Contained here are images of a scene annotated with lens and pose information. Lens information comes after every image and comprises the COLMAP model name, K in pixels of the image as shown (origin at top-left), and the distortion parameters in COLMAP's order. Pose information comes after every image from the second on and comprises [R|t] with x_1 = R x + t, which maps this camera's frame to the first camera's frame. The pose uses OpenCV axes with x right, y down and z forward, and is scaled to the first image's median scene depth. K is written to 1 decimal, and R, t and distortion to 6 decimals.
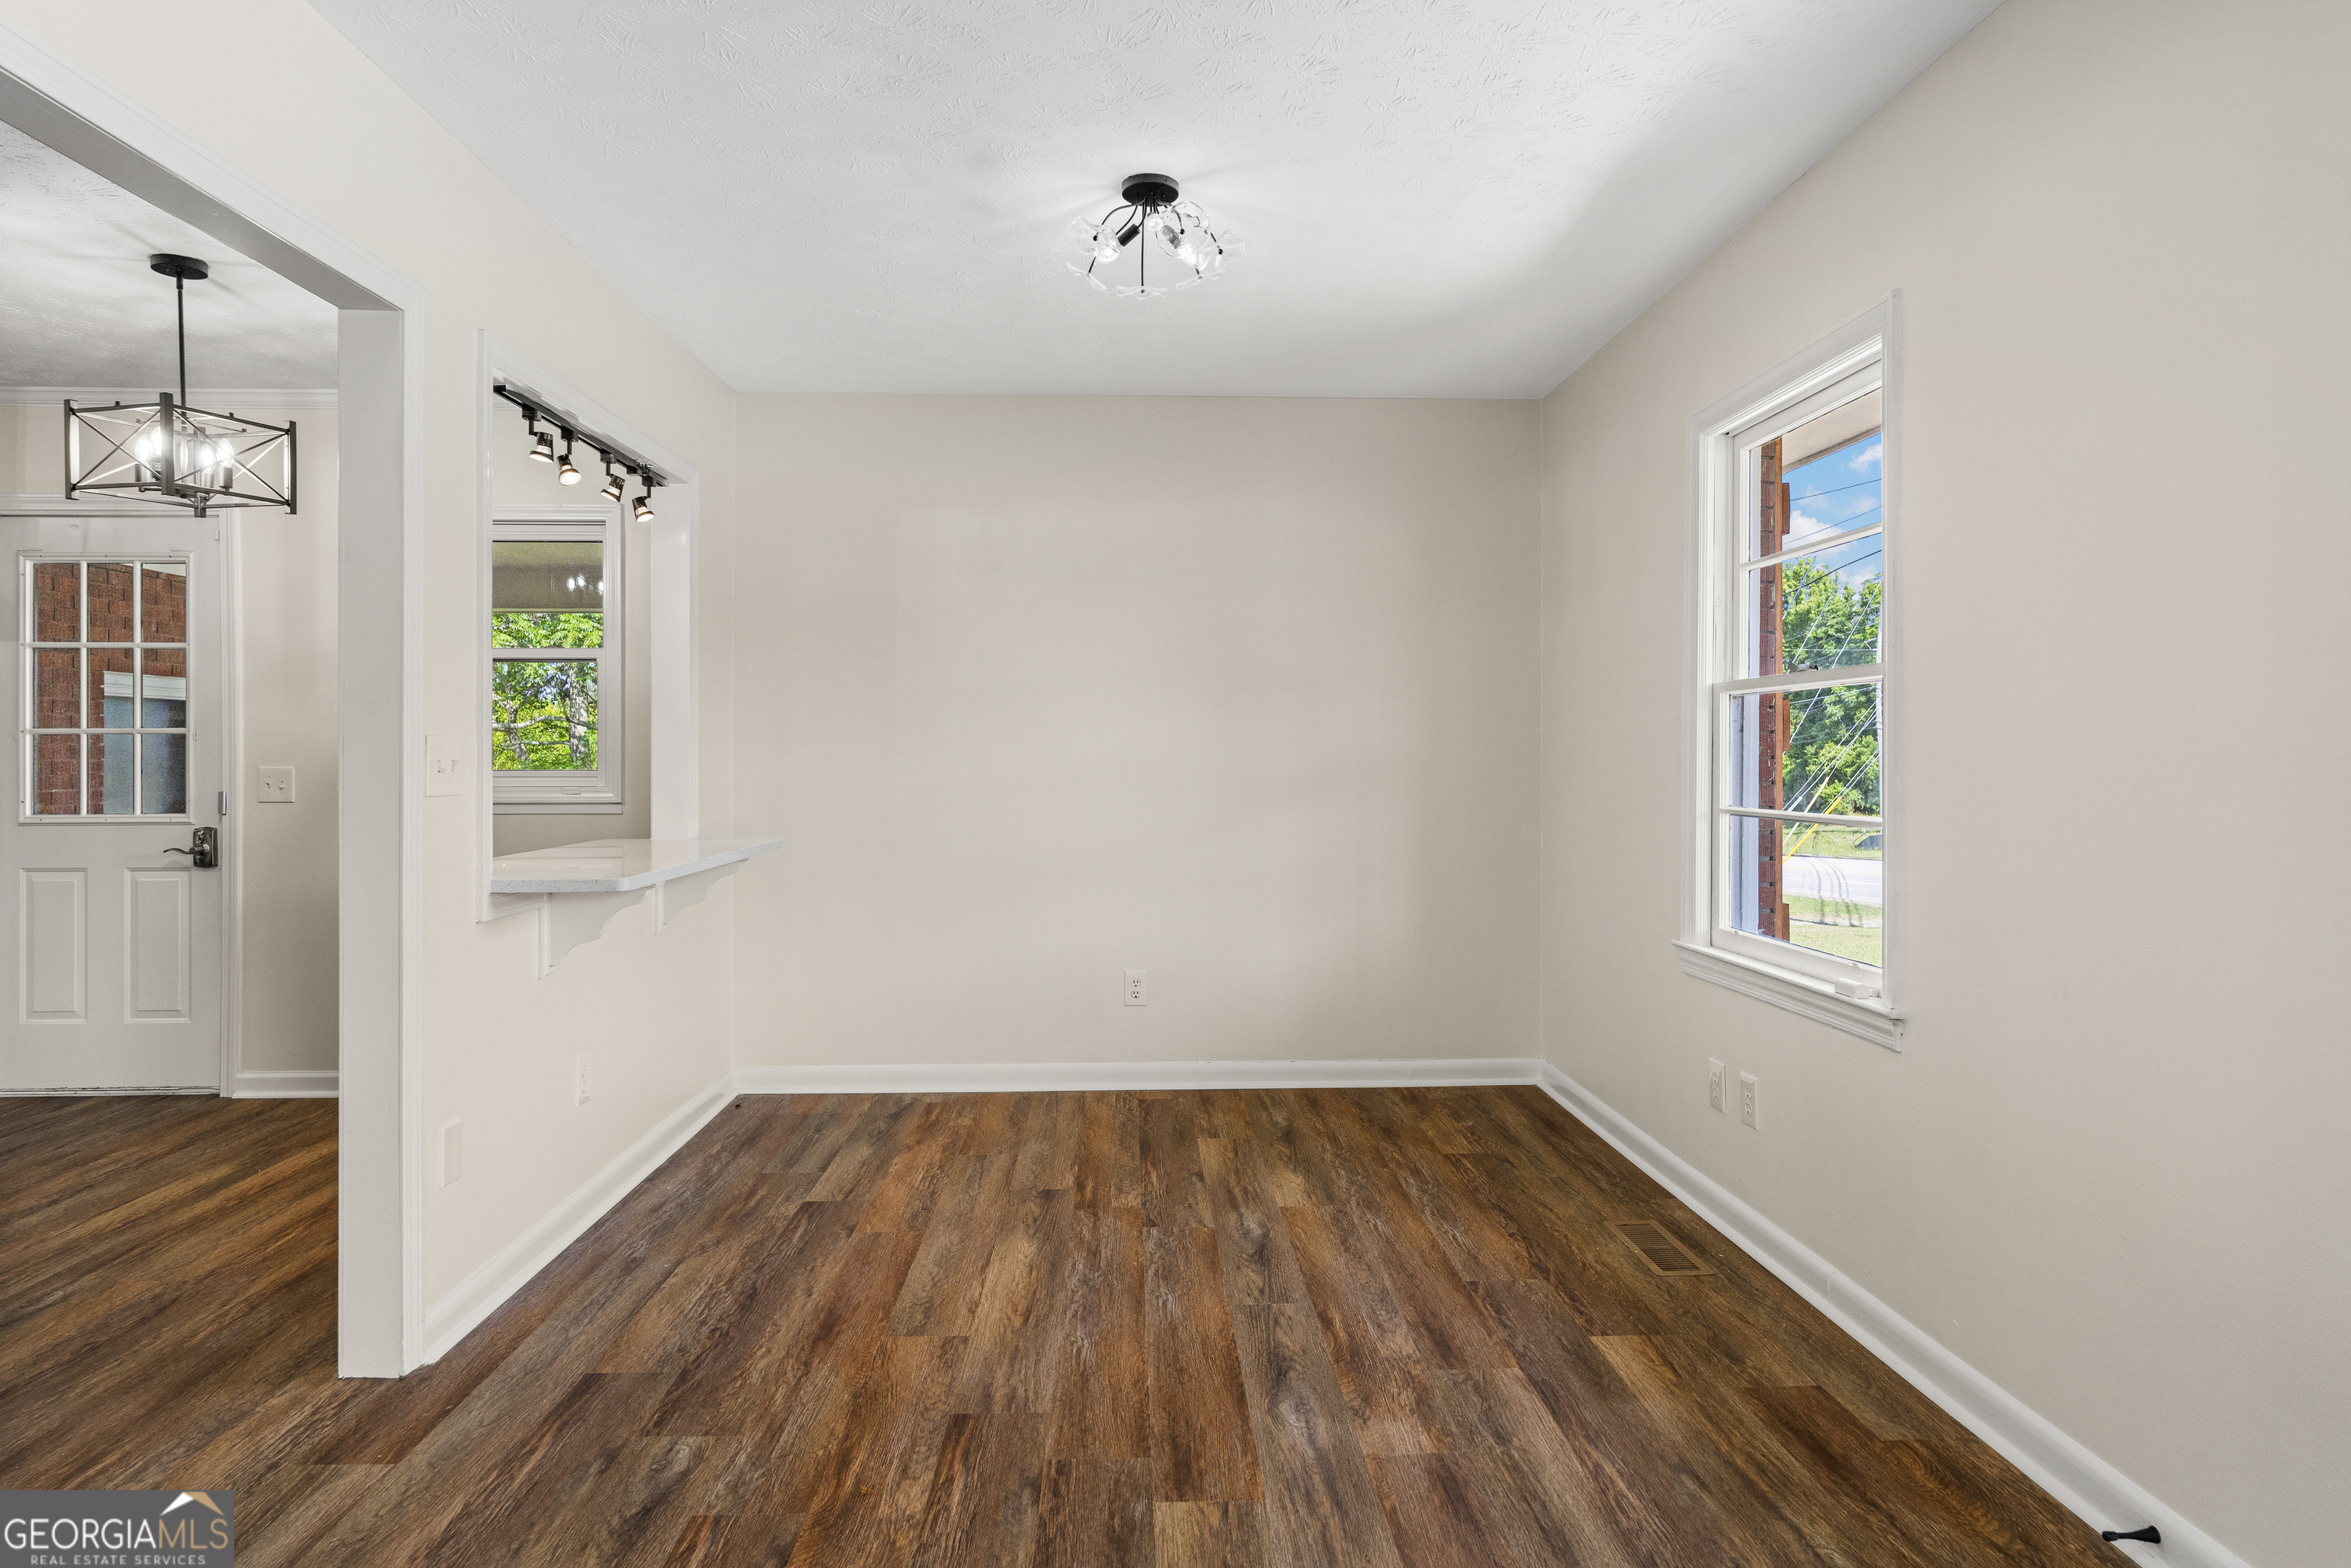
lens RADIAL K [[1298.5, 0, 1168.2], [0, 1298.5, 749.4], [0, 0, 1]] dist [-0.005030, -0.000835]
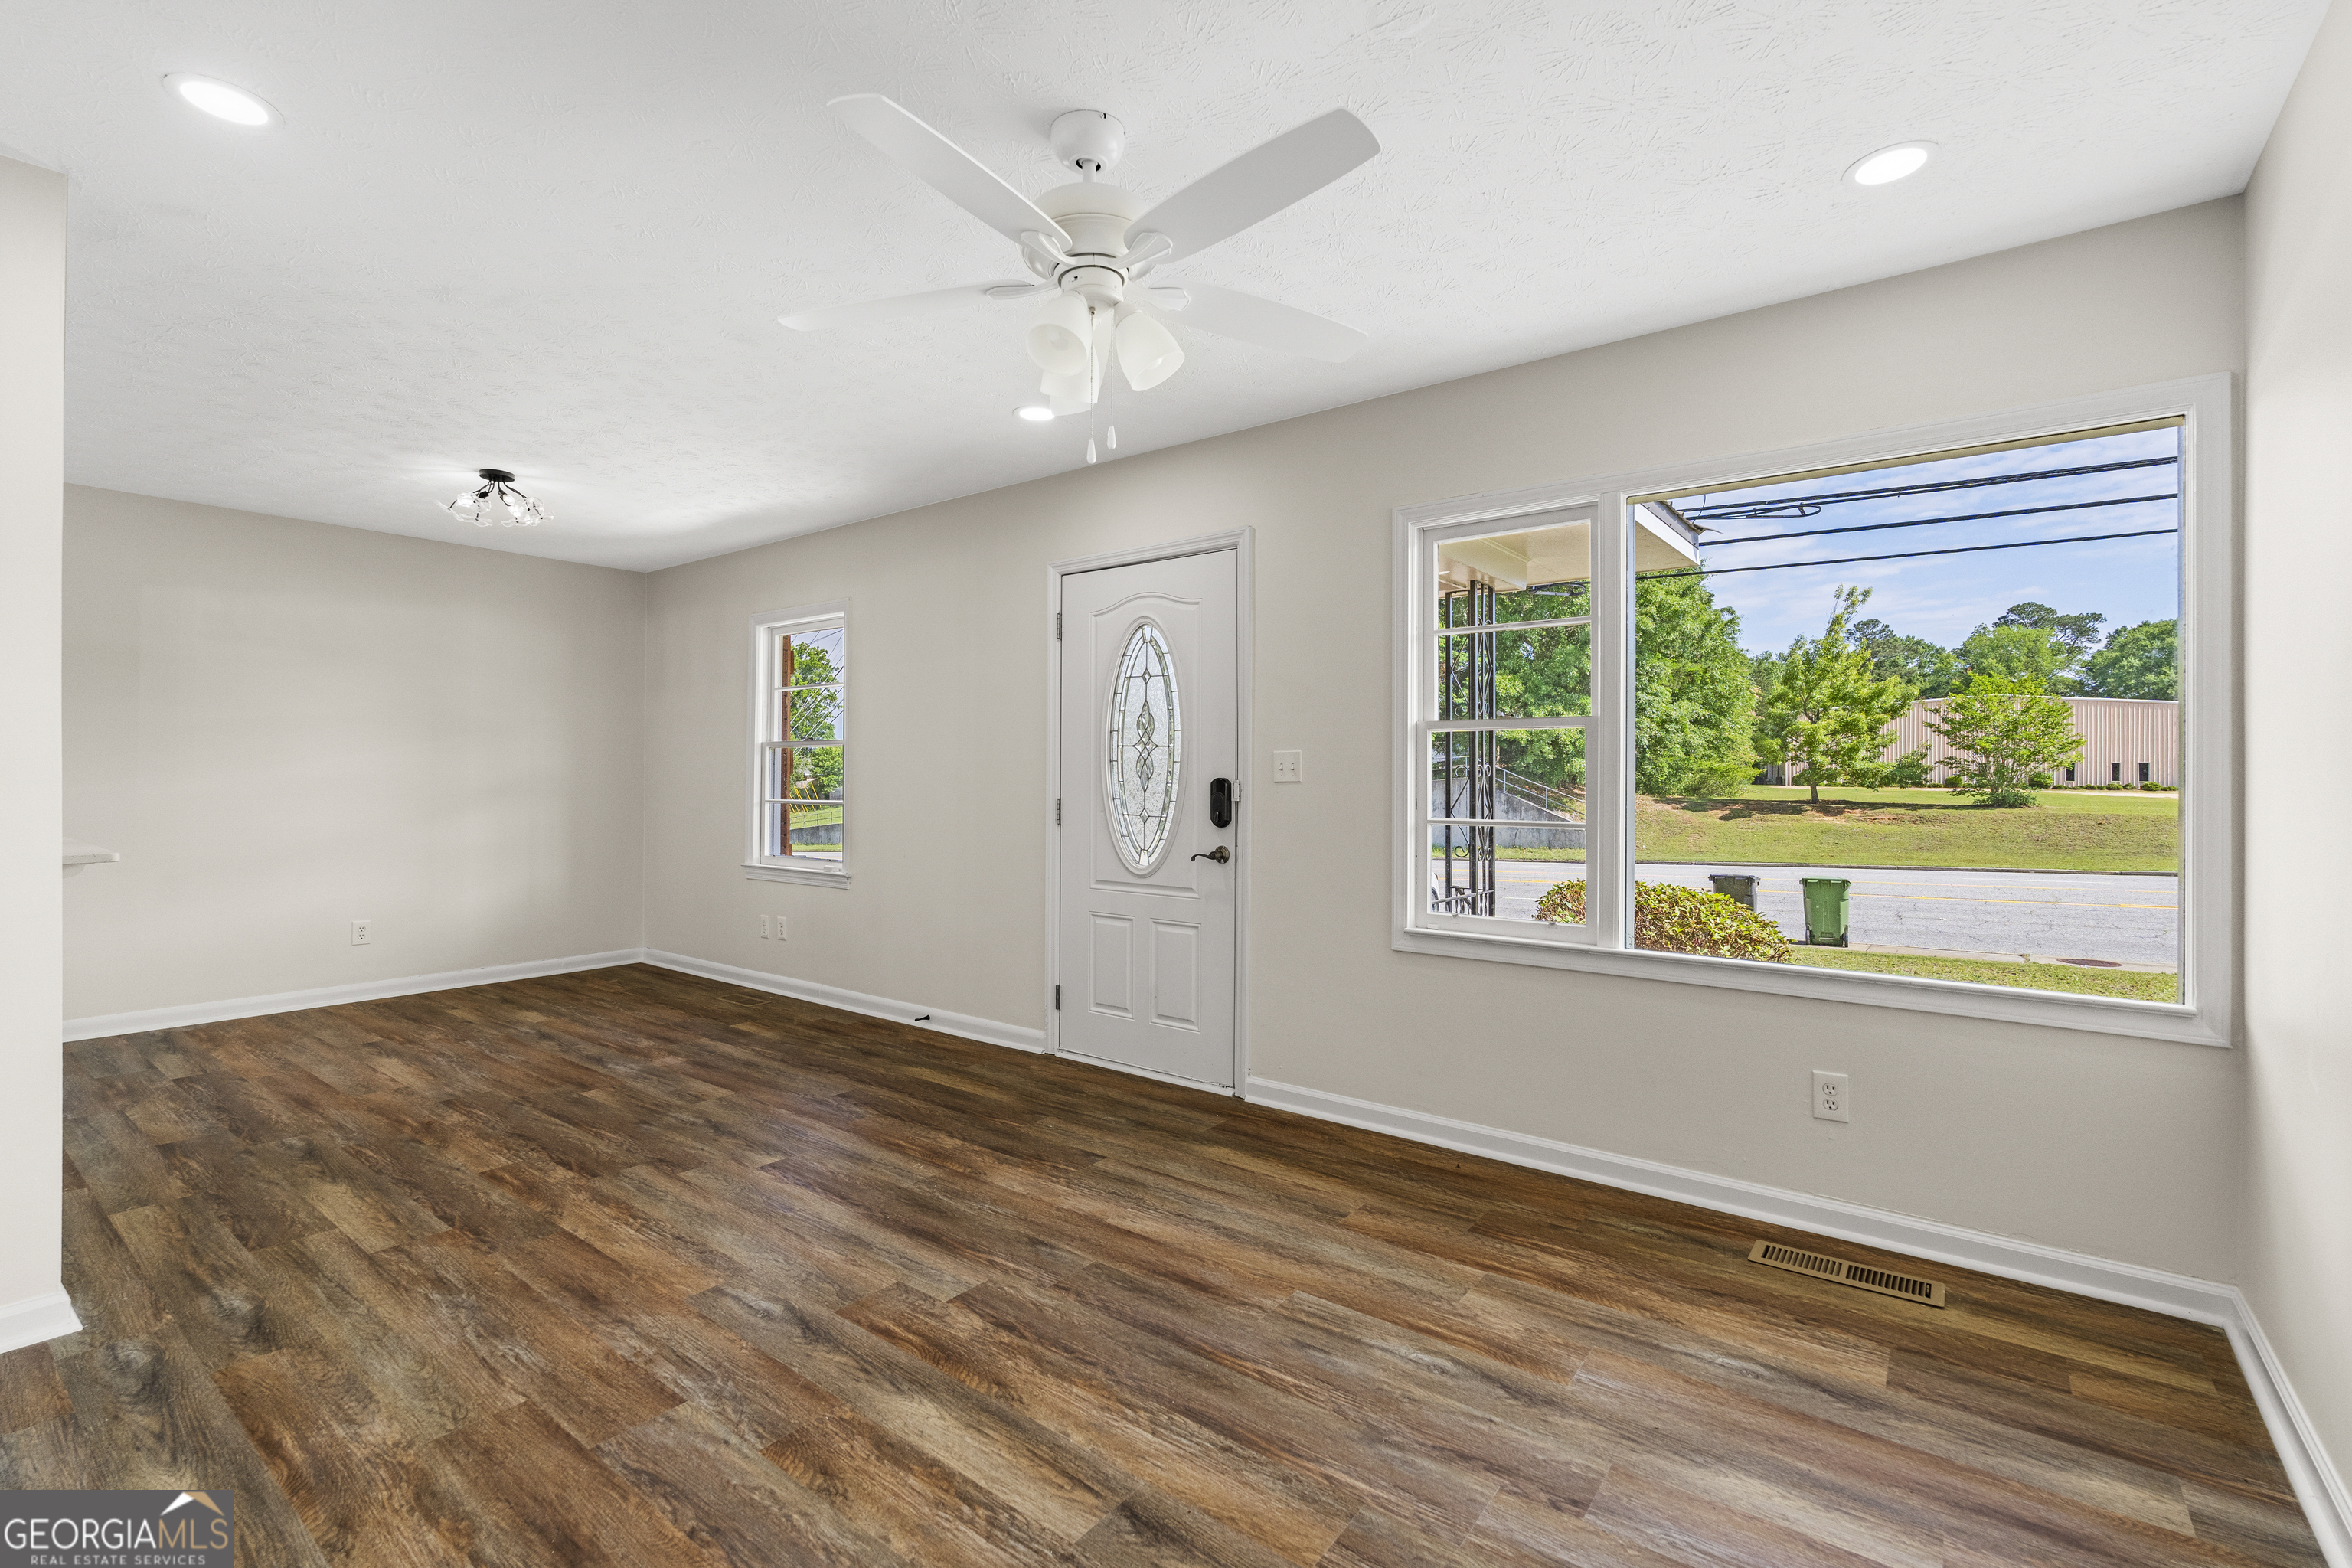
lens RADIAL K [[1043.6, 0, 1174.4], [0, 1043.6, 771.7], [0, 0, 1]] dist [-0.004889, 0.000123]
pose [[0.636855, 0.007208, 0.770950, -0.654253], [-0.008097, 0.999964, -0.002660, -0.003950], [-0.770941, -0.004548, 0.636891, -0.859946]]
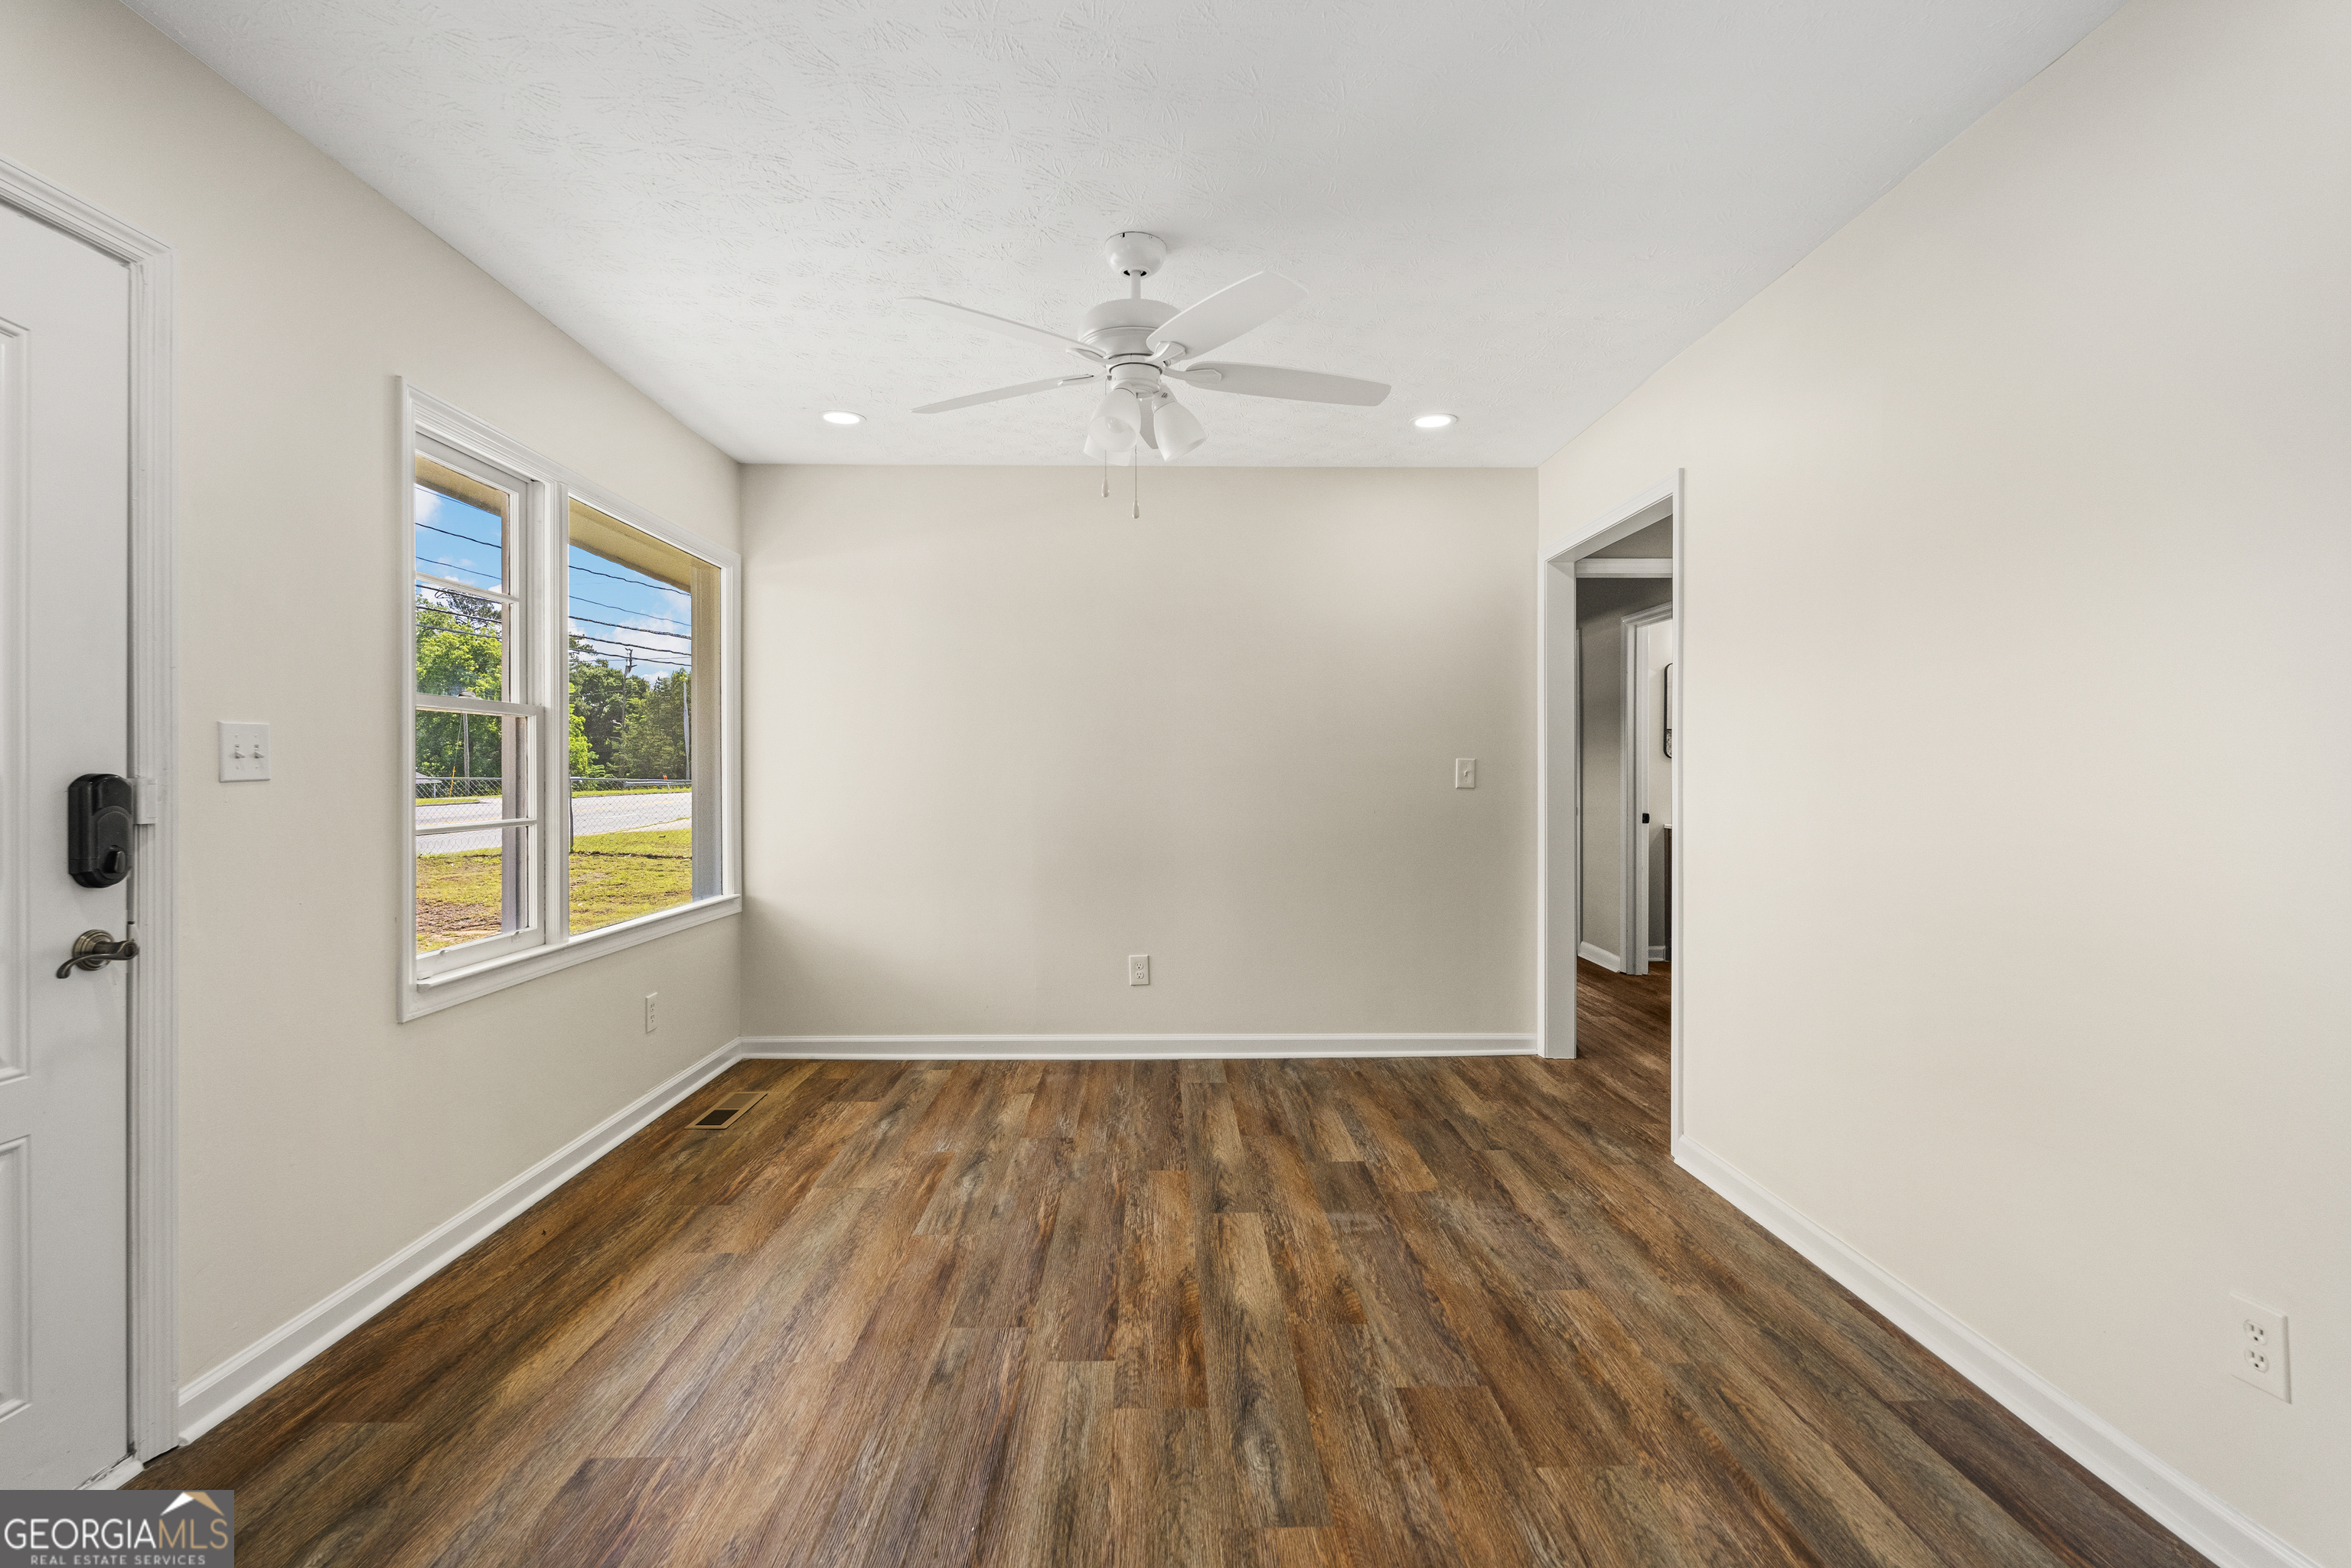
lens RADIAL K [[1070.4, 0, 1173.4], [0, 1070.4, 770.6], [0, 0, 1]] dist [-0.003347, -0.000287]
pose [[-0.999863, 0.001557, 0.016449, -0.112860], [0.001466, 0.999984, -0.005547, 0.003981], [-0.016458, -0.005522, -0.999849, 0.778744]]
